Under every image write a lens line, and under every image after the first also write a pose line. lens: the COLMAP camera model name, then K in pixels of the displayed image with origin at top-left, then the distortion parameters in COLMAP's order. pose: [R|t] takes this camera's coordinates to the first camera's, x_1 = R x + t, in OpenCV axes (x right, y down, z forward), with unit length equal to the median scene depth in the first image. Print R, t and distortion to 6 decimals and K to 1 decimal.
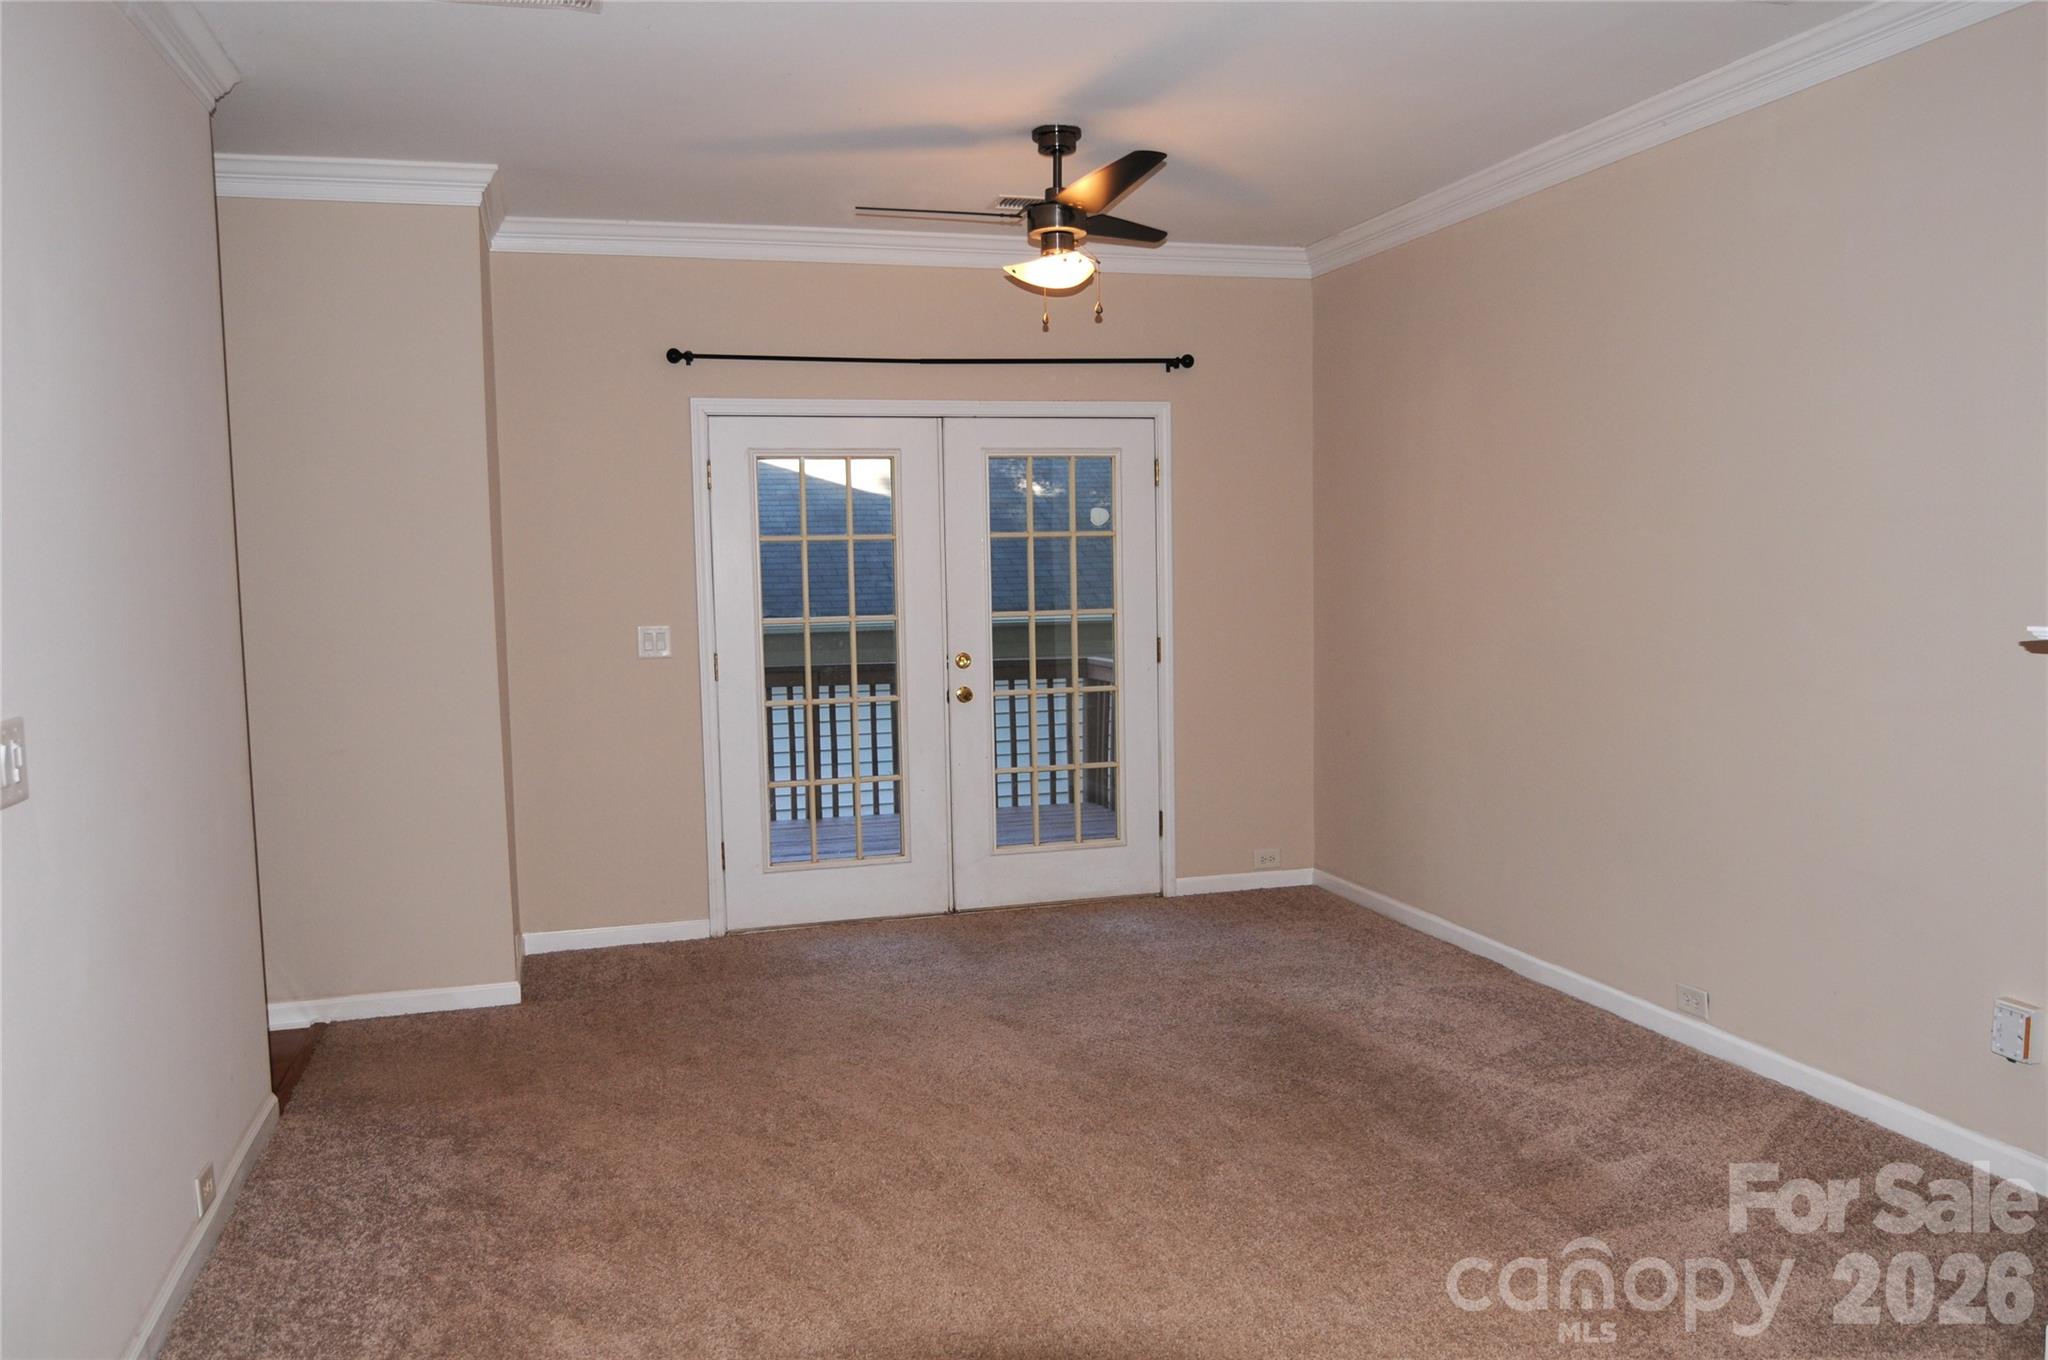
lens RADIAL K [[1532.1, 0, 1020.6], [0, 1532.1, 696.6], [0, 0, 1]] dist [-0.020938, -0.002092]
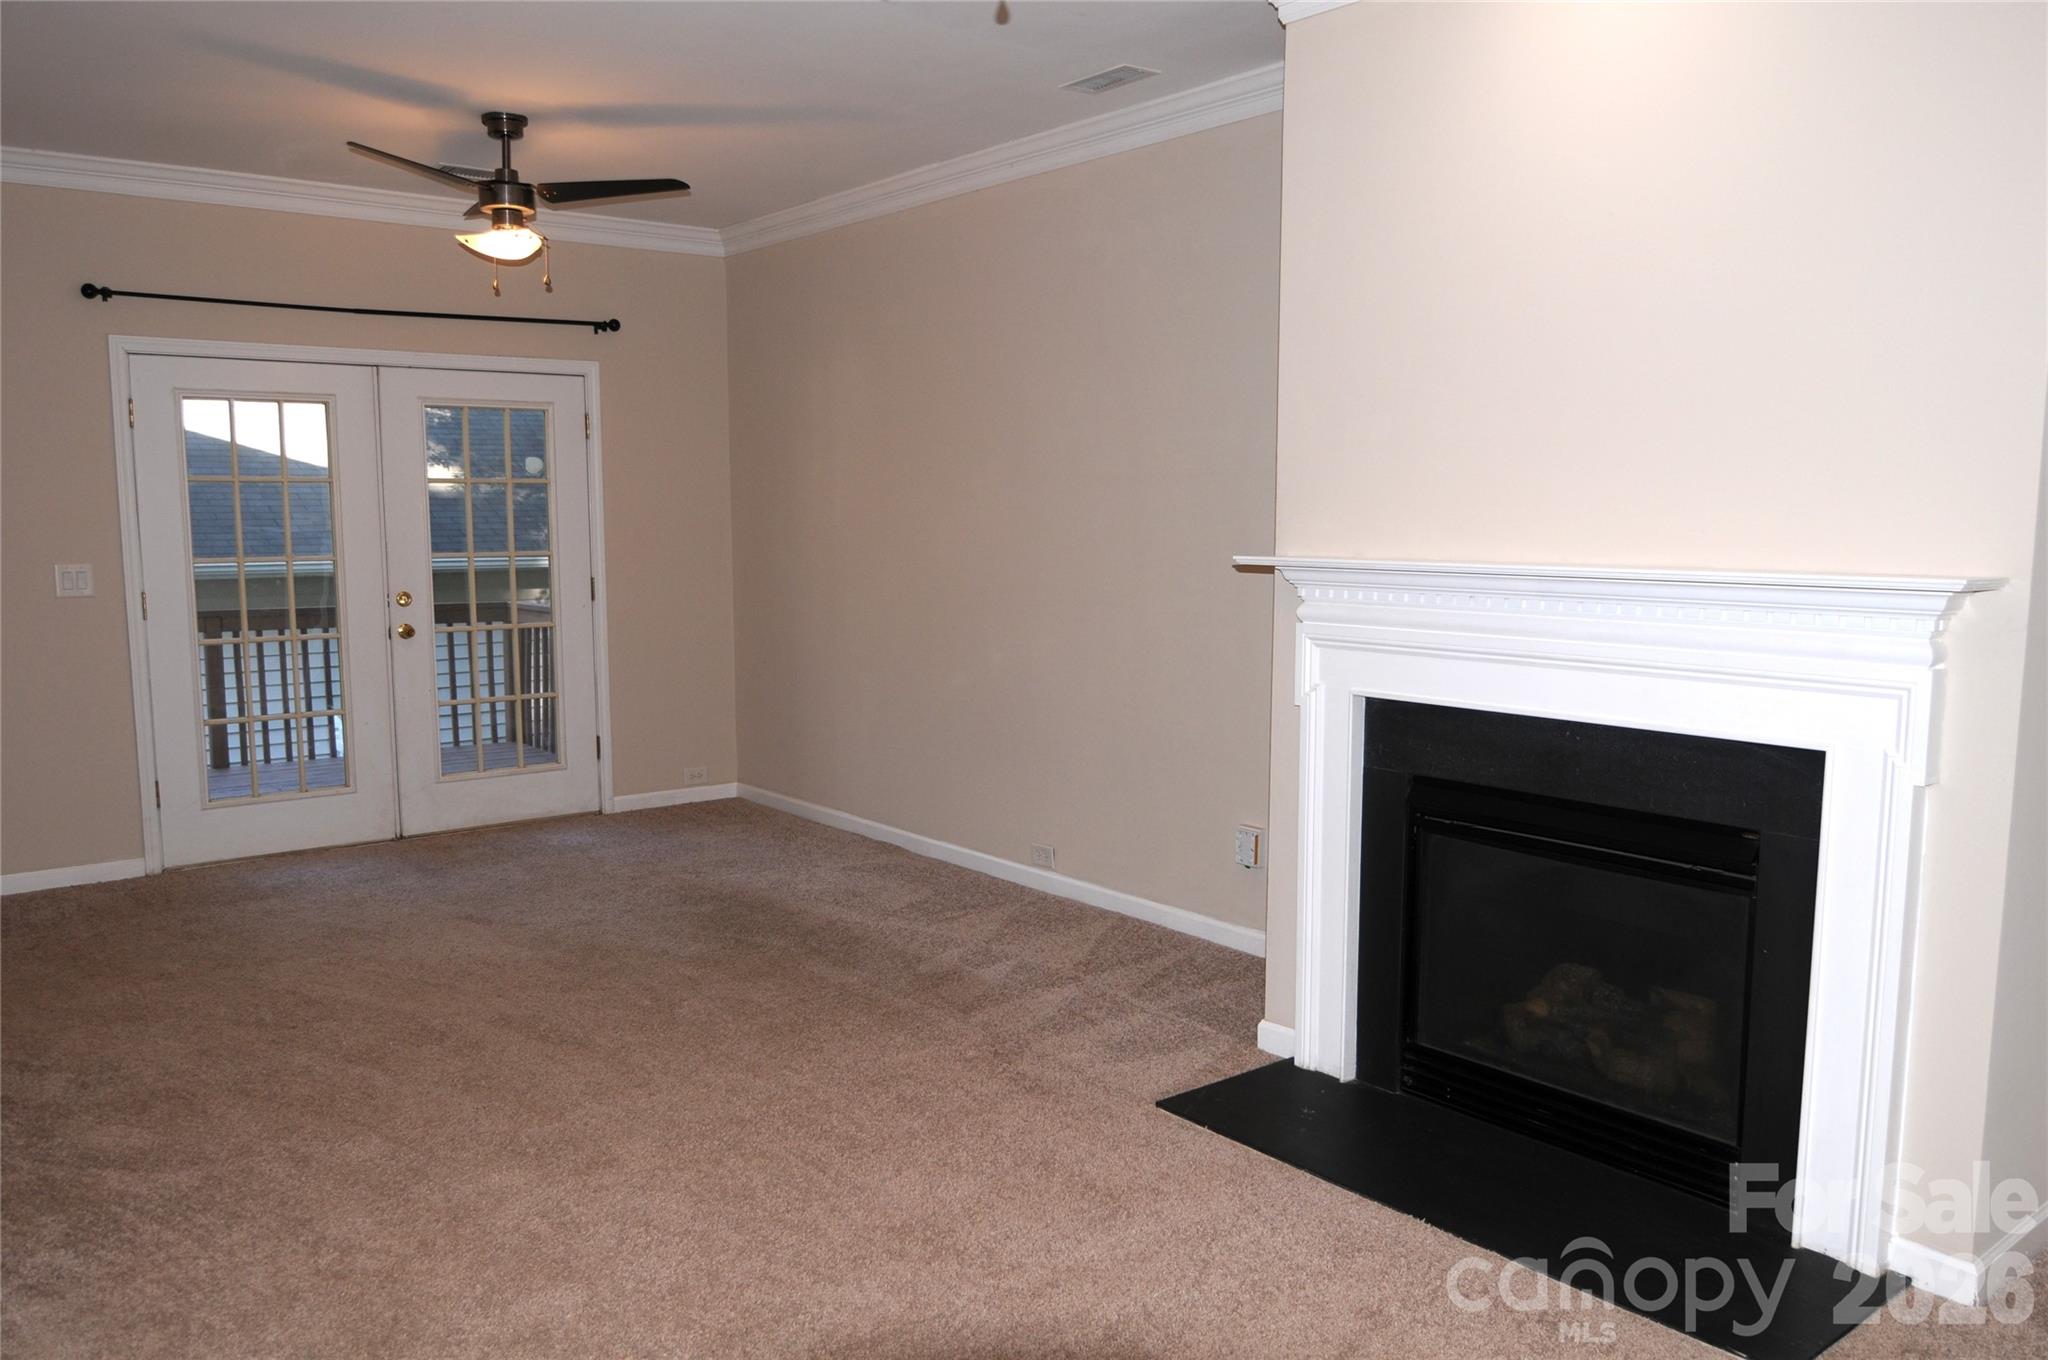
lens RADIAL K [[1532.1, 0, 1020.6], [0, 1532.1, 696.6], [0, 0, 1]] dist [-0.020938, -0.002092]
pose [[0.924562, -0.028394, 0.379973, -0.056326], [0.017001, 0.999301, 0.033306, 0.019207], [-0.380653, -0.024333, 0.924398, -0.162176]]
